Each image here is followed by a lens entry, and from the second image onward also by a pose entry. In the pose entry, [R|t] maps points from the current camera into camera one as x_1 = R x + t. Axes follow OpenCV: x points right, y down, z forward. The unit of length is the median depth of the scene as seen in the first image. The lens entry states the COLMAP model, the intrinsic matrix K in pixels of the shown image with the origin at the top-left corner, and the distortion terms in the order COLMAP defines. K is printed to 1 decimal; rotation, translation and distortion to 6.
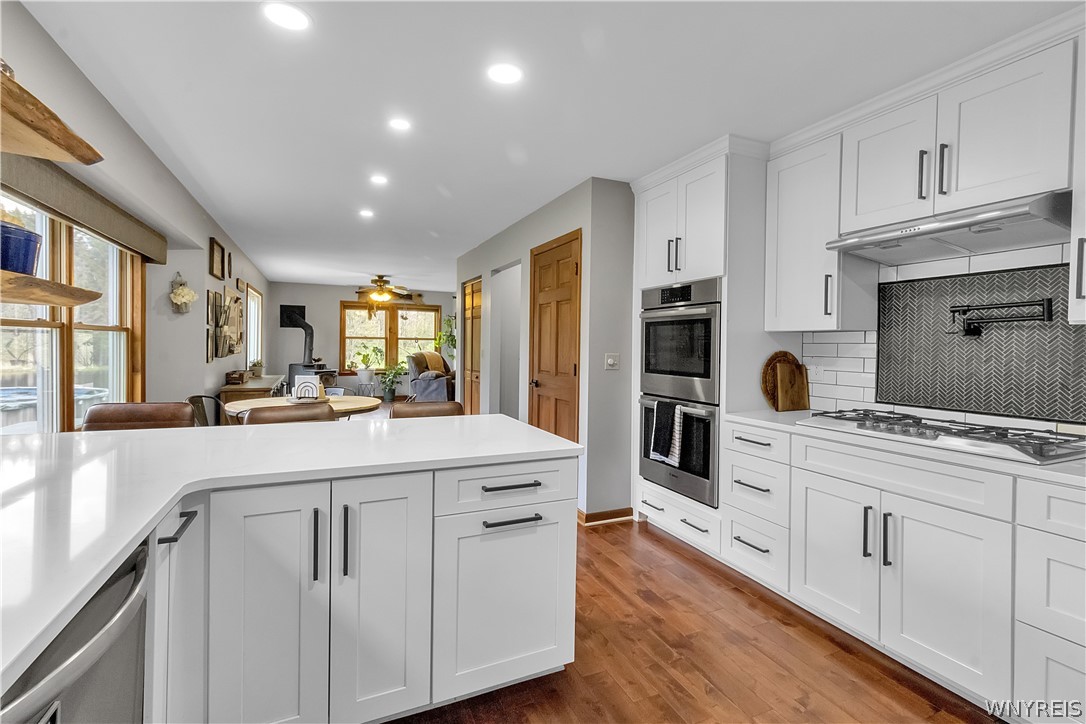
lens RADIAL K [[495.7, 0, 546.6], [0, 495.7, 350.7], [0, 0, 1]] dist [0.003184, 0.000630]
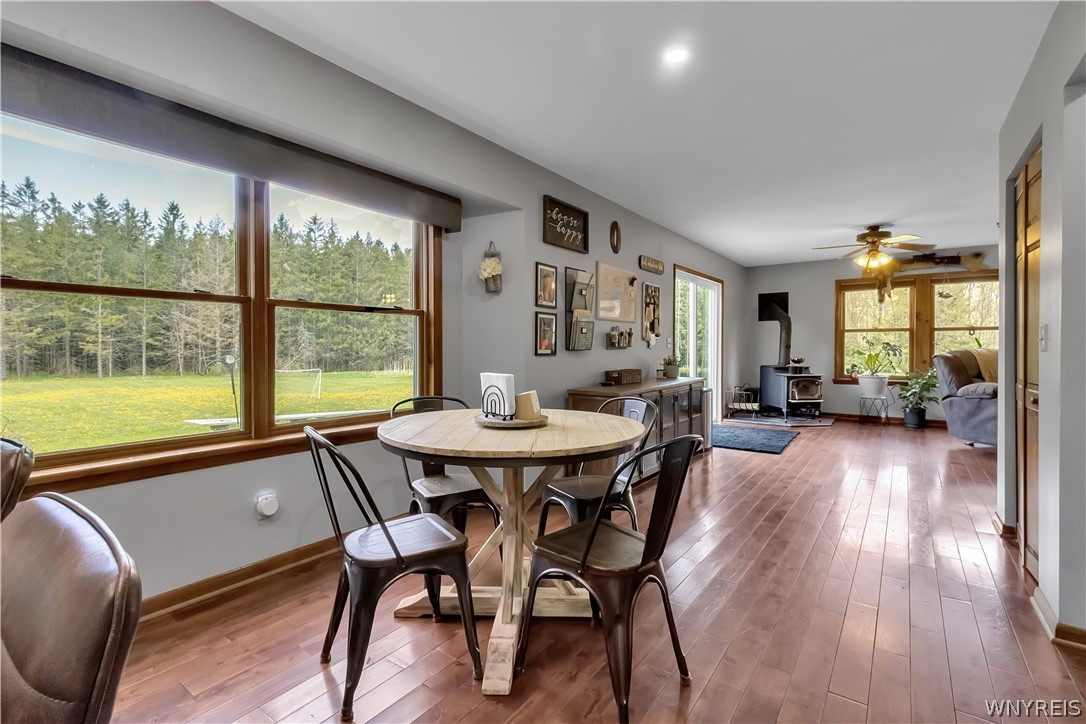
lens RADIAL K [[495.7, 0, 546.6], [0, 495.7, 350.7], [0, 0, 1]] dist [0.003184, 0.000630]
pose [[0.503526, -0.008854, -0.863935, -0.001533], [-0.001203, 0.999939, -0.010949, 0.011518], [0.863979, 0.006553, 0.503484, 0.285370]]
